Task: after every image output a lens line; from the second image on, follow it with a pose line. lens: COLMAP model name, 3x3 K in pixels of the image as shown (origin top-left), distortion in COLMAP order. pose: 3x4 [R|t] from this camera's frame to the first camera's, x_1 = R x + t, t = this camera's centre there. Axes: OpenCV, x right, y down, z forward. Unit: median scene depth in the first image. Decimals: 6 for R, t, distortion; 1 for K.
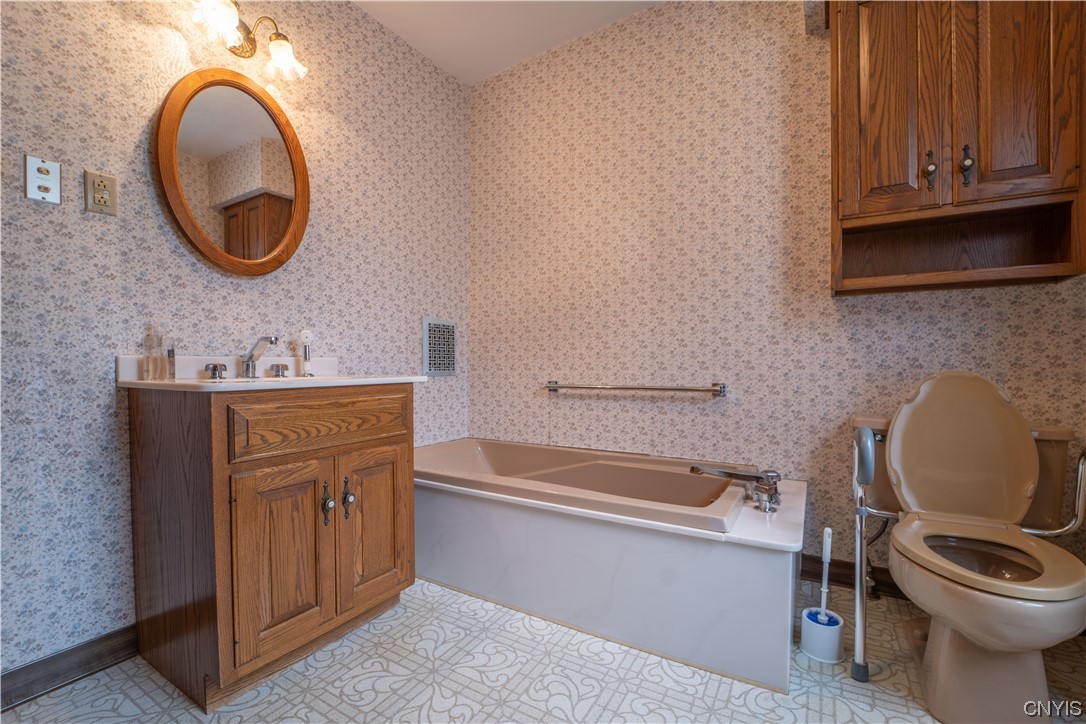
lens RADIAL K [[440.3, 0, 543.0], [0, 440.3, 362.0], [0, 0, 1]] dist [-0.020226, 0.000540]
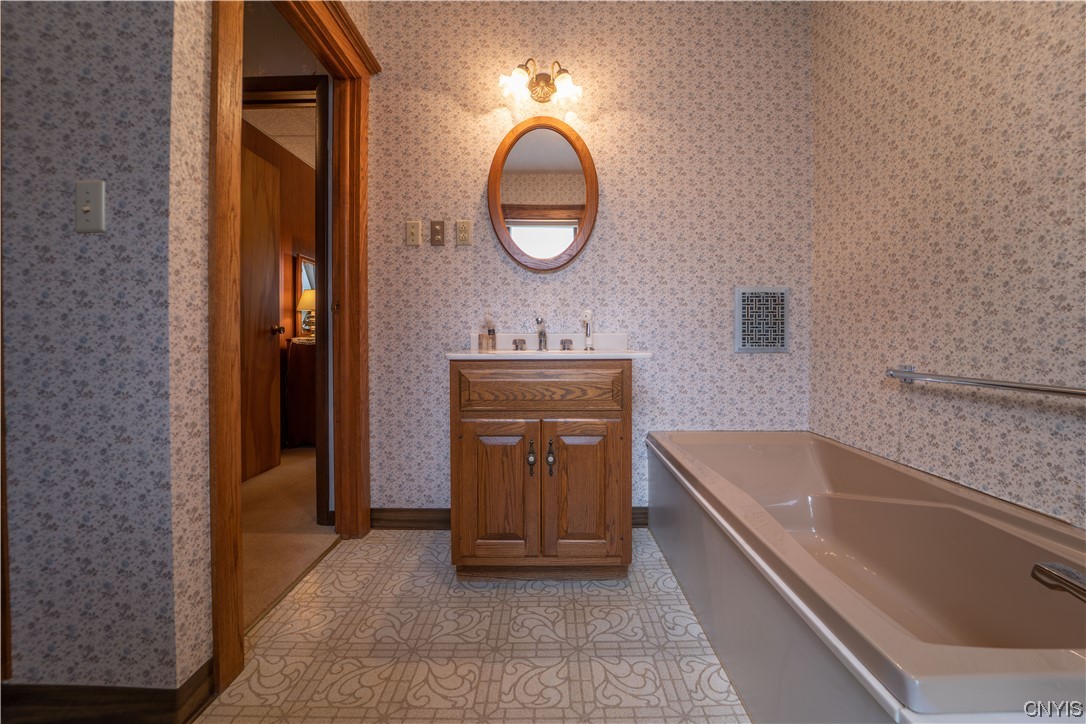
lens RADIAL K [[440.1, 0, 544.2], [0, 440.1, 332.4], [0, 0, 1]] dist [-0.020220, -0.000009]
pose [[0.538269, -0.006819, -0.842746, 0.439083], [0.004241, 0.999977, -0.005383, -0.008956], [0.842763, -0.000677, 0.538285, 0.315154]]
